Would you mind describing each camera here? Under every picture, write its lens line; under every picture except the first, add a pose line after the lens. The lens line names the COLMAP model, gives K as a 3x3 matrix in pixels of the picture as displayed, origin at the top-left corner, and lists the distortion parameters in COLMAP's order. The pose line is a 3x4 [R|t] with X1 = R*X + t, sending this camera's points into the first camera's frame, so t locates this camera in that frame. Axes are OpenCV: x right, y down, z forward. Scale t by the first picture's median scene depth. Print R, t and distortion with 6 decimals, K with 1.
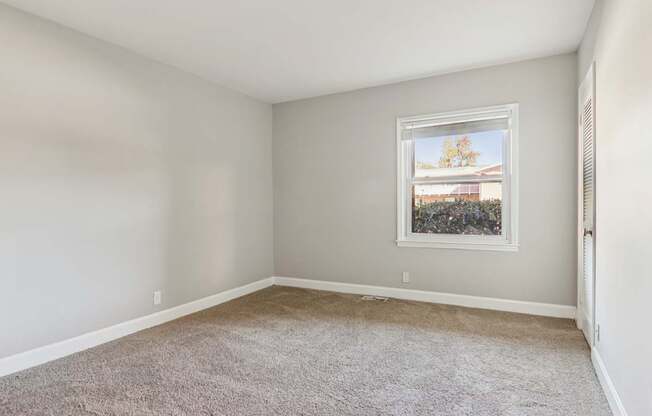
lens RADIAL K [[375.8, 0, 336.4], [0, 375.8, 208.0], [0, 0, 1]] dist [-0.004053, -0.001950]
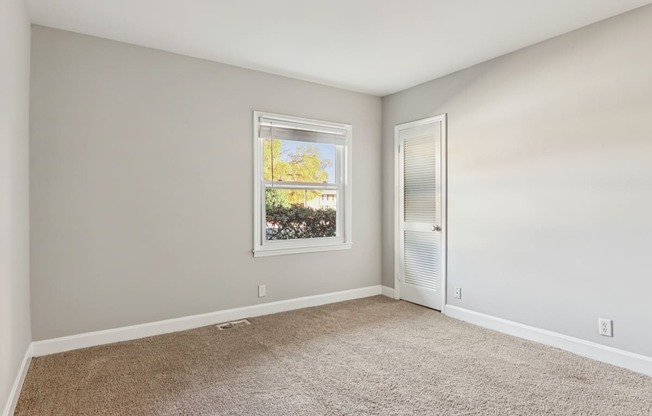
lens RADIAL K [[375.8, 0, 336.4], [0, 375.8, 208.0], [0, 0, 1]] dist [-0.004053, -0.001950]
pose [[0.449547, -0.004242, 0.893247, -0.577473], [-0.003060, 0.999976, 0.006289, -0.020674], [-0.893251, -0.005561, 0.449523, 0.471869]]
